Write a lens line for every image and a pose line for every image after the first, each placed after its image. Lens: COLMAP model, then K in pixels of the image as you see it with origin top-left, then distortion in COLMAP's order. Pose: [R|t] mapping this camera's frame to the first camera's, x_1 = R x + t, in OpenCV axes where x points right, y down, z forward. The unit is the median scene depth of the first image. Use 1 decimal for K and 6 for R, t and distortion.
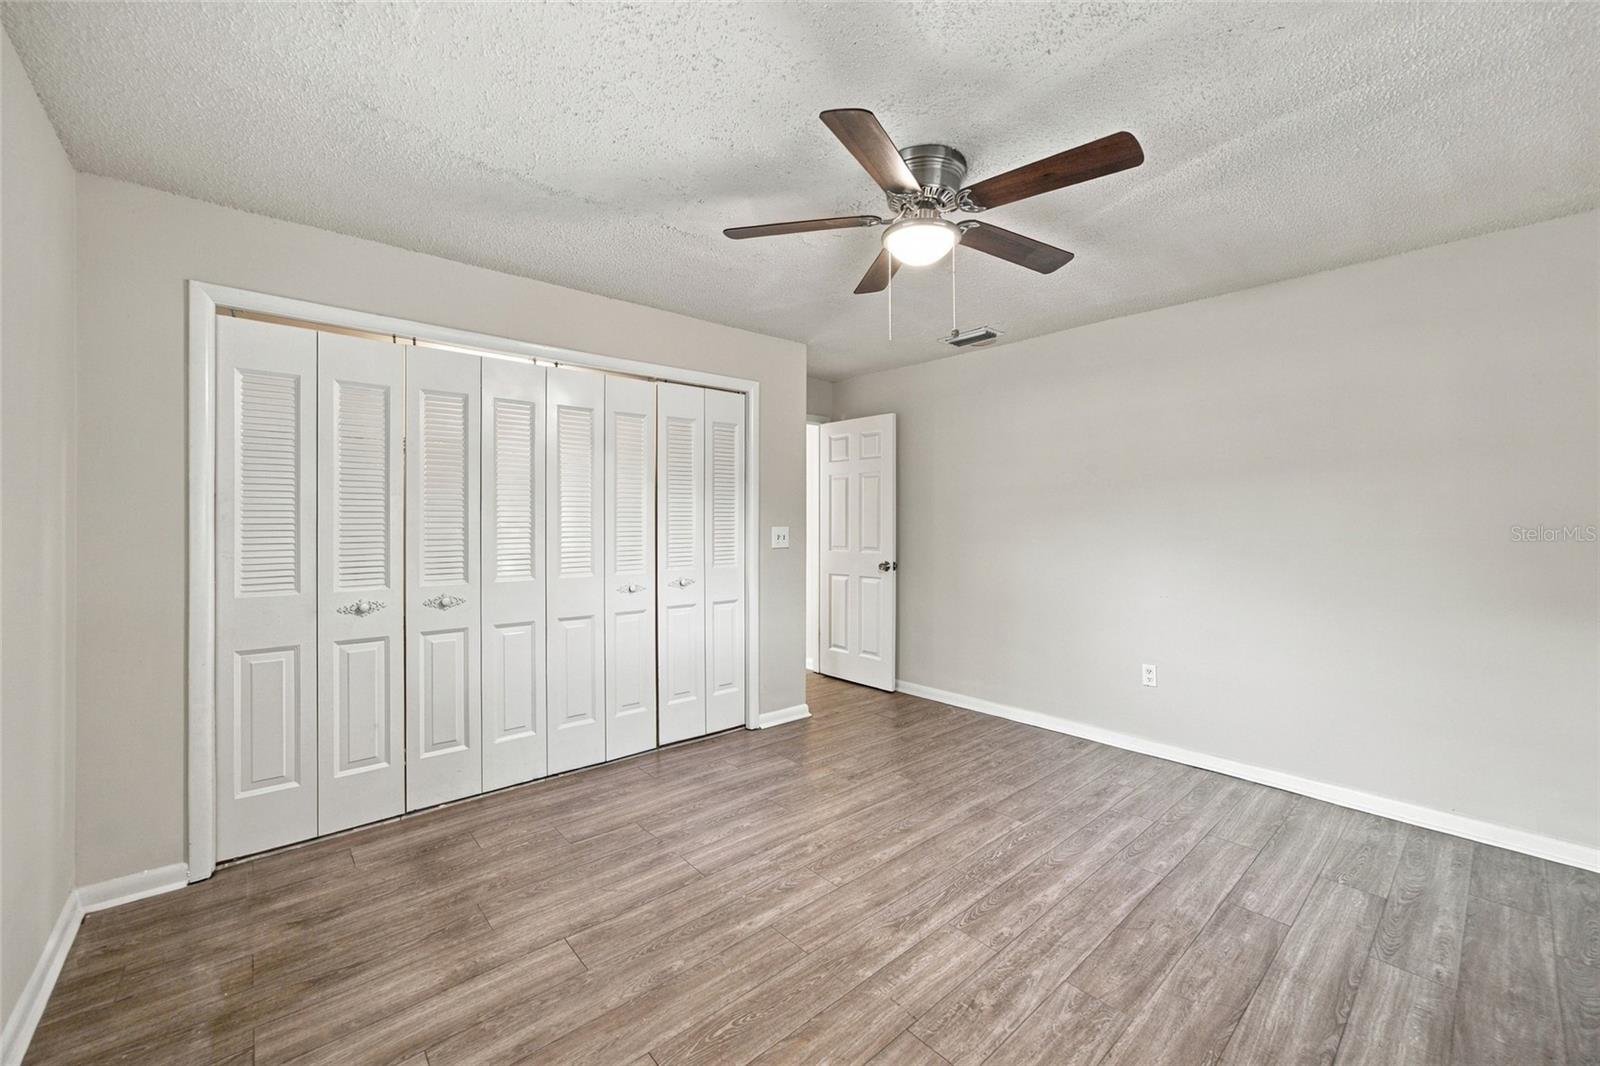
lens RADIAL K [[632.9, 0, 803.3], [0, 632.9, 529.3], [0, 0, 1]] dist [-0.009288, 0.001820]
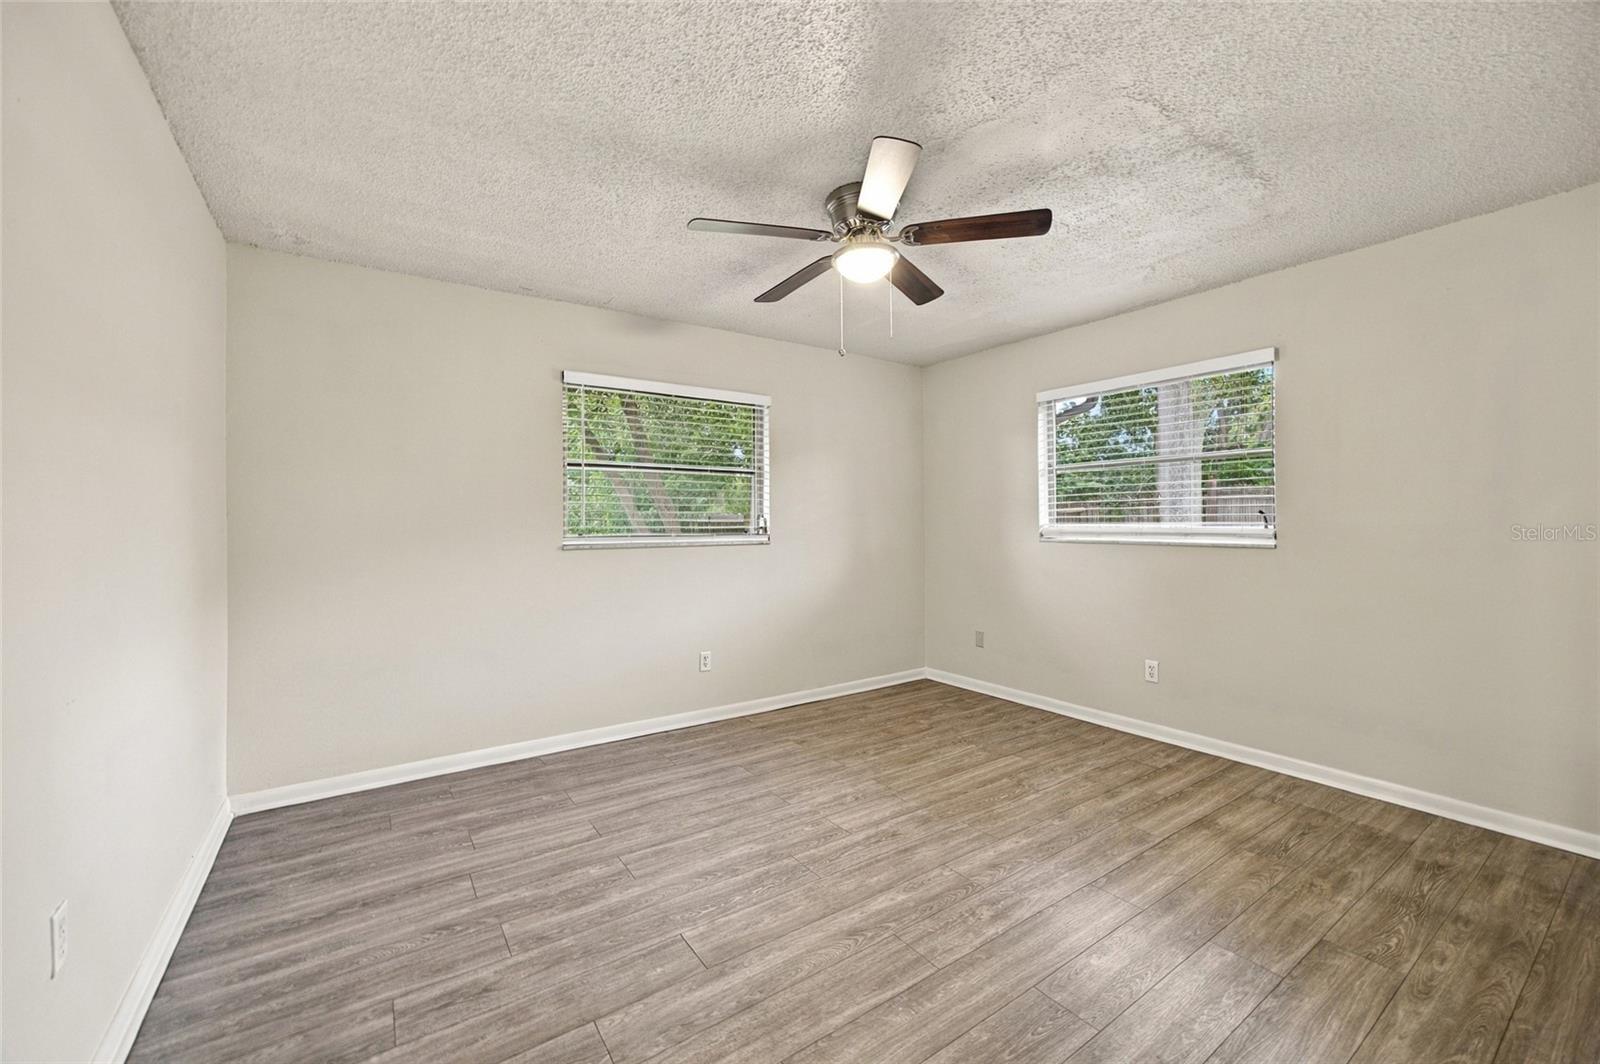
lens RADIAL K [[632.9, 0, 800.9], [0, 632.9, 528.6], [0, 0, 1]] dist [-0.009288, 0.001820]
pose [[-0.992643, 0.004619, 0.120988, 0.162413], [0.006969, 0.999795, 0.019009, 0.004963], [-0.120876, 0.019712, -0.992472, 2.058723]]
